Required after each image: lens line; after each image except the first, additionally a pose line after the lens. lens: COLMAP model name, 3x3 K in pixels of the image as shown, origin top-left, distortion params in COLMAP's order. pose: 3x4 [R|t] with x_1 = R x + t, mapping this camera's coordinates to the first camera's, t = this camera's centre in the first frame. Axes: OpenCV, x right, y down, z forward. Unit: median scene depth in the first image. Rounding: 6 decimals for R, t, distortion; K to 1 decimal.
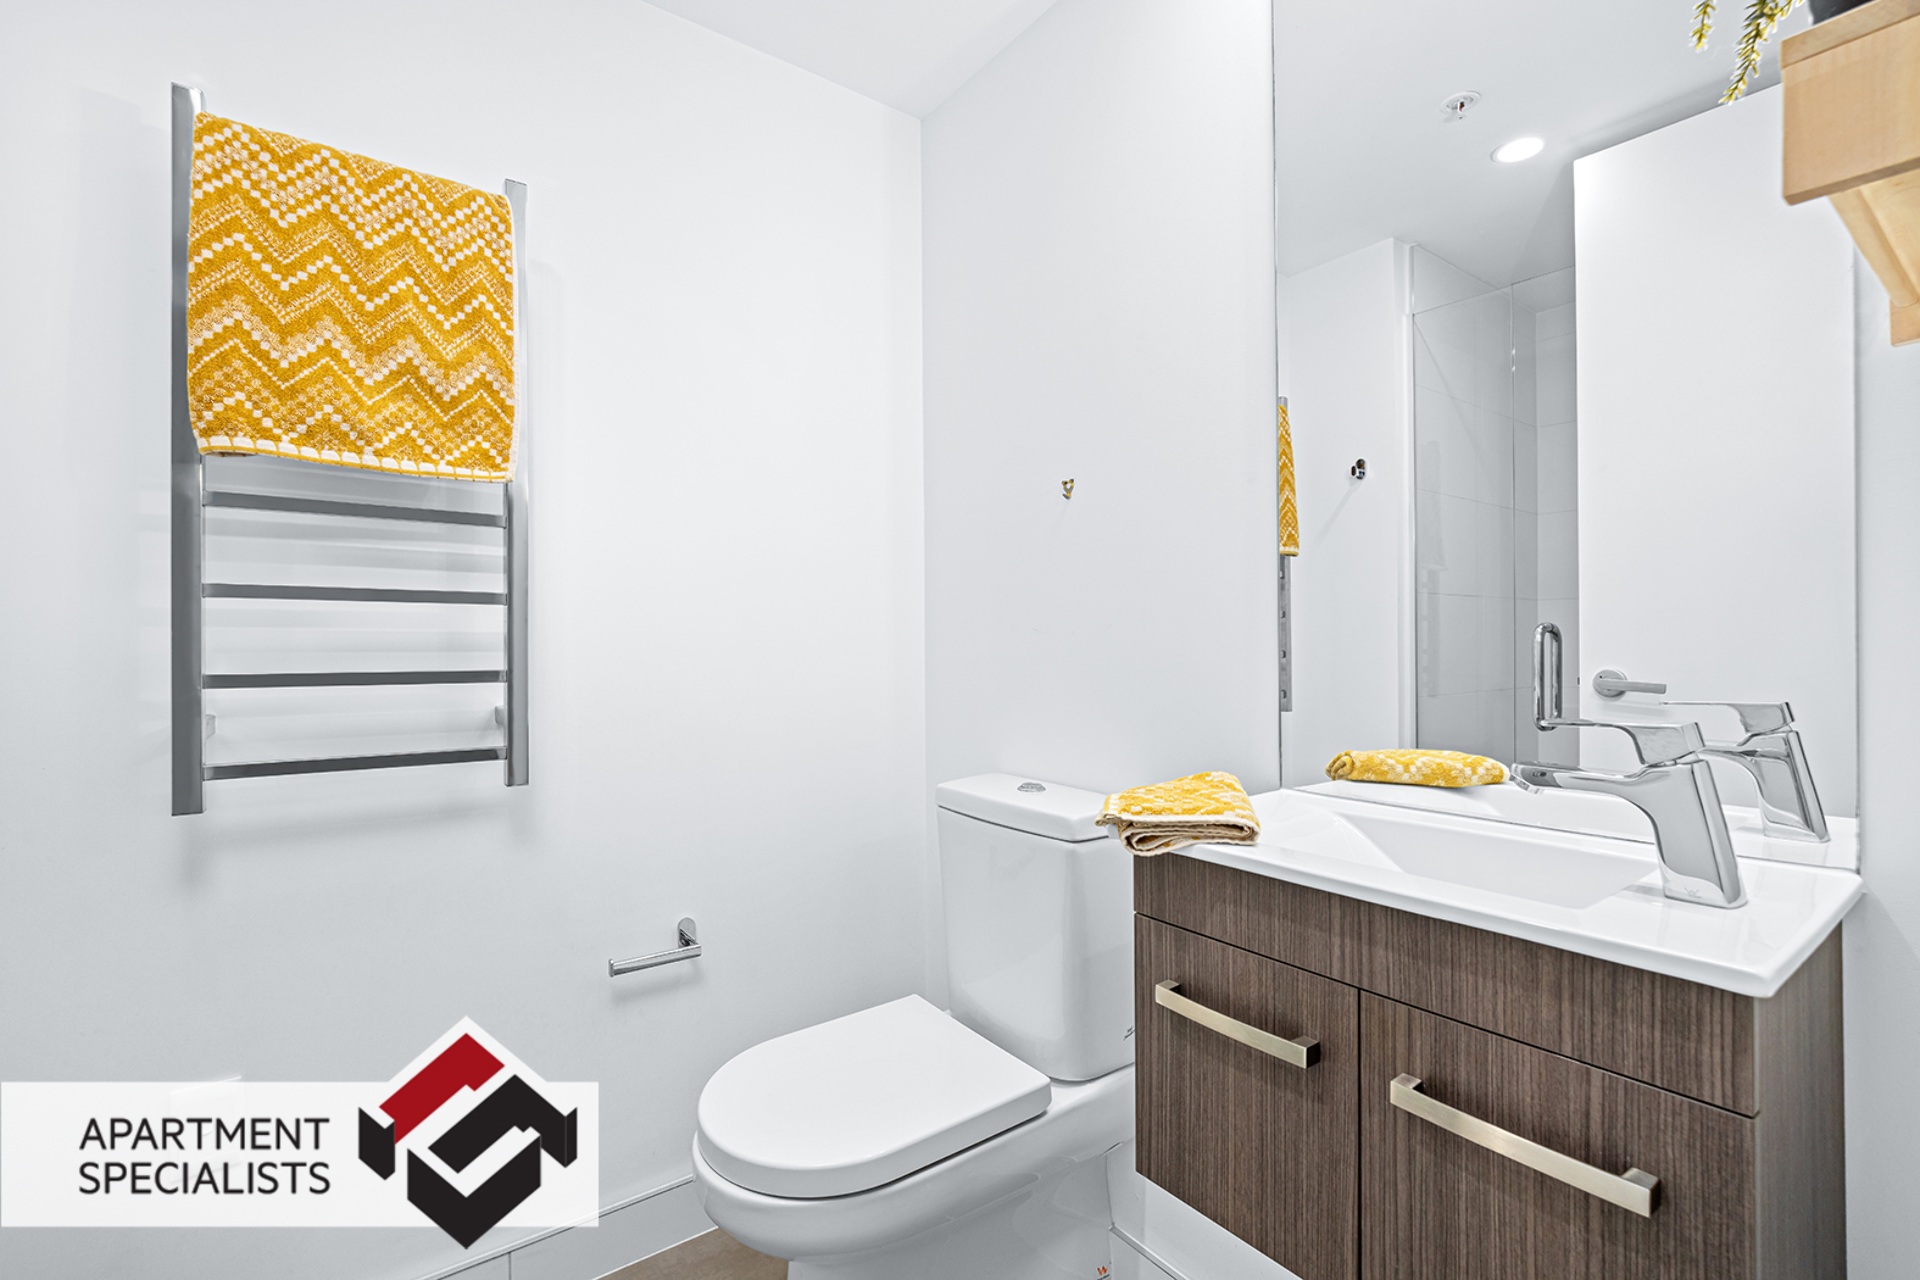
lens RADIAL K [[870.0, 0, 946.4], [0, 870.0, 632.7], [0, 0, 1]] dist [-0.001454, -0.000784]
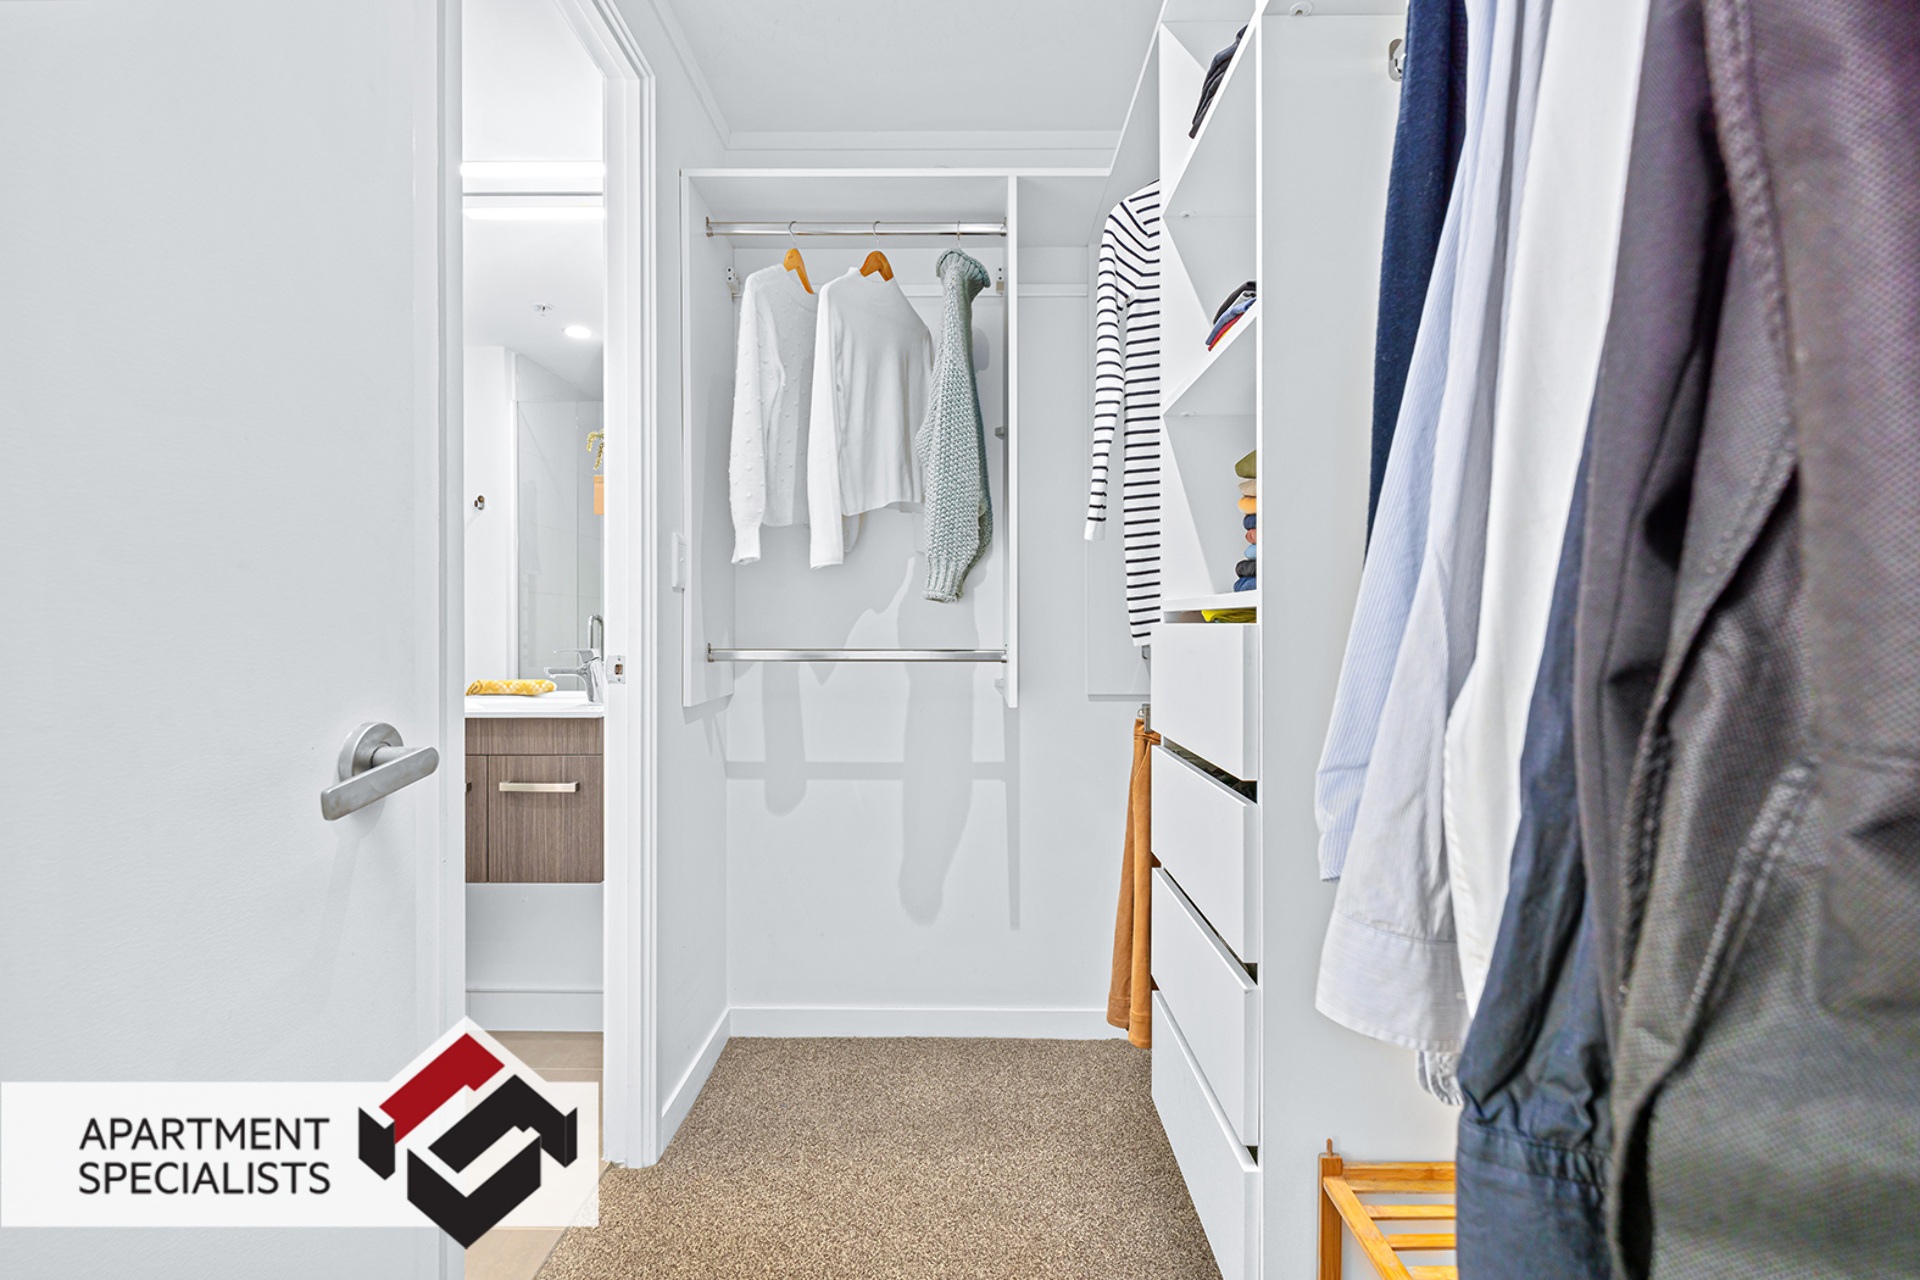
lens RADIAL K [[963.4, 0, 951.5], [0, 963.4, 630.7], [0, 0, 1]] dist [-0.006625, -0.000253]
pose [[0.615609, -0.003256, 0.788045, -0.360594], [-0.004506, 0.999961, 0.007652, 0.003959], [-0.788039, -0.008261, 0.615570, -0.716194]]
